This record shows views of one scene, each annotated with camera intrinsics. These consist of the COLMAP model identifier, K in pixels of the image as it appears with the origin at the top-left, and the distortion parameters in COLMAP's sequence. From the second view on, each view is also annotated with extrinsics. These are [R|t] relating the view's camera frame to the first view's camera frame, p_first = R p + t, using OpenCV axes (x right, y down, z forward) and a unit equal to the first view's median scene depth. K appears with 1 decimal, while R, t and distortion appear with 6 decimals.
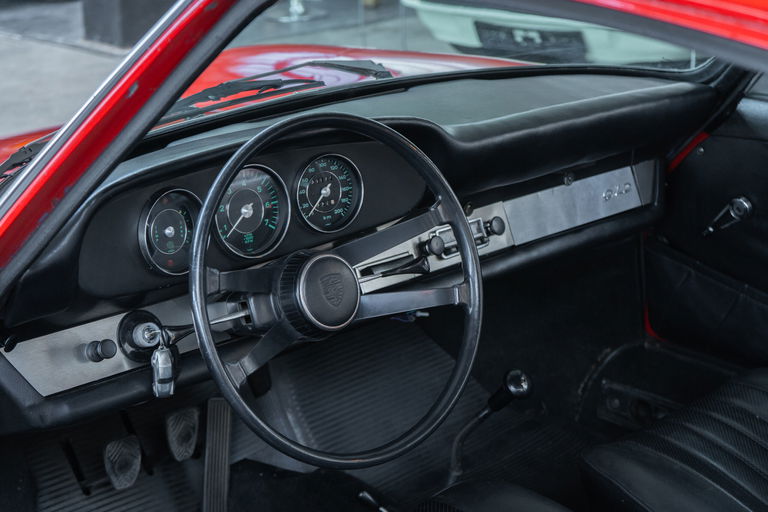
lens RADIAL K [[1400.1, 0, 383.4], [0, 1400.1, 257.1], [0, 0, 1]] dist [0.084343, 0.000000]
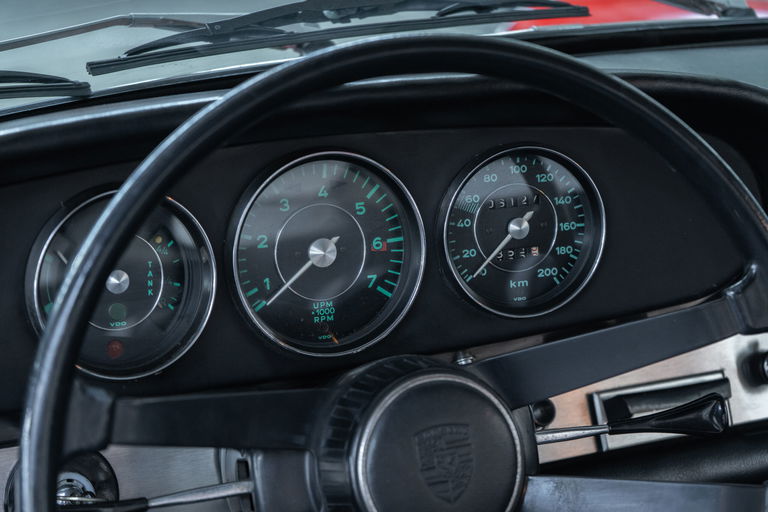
lens RADIAL K [[1683.8, 0, 384.6], [0, 1683.8, 254.9], [0, 0, 1]] dist [-0.029271, 0.000000]
pose [[0.952517, 0.102789, -0.286611, 0.075738], [-0.108787, 0.994052, -0.005037, -0.030212], [0.284389, 0.035978, 0.958034, 0.458323]]
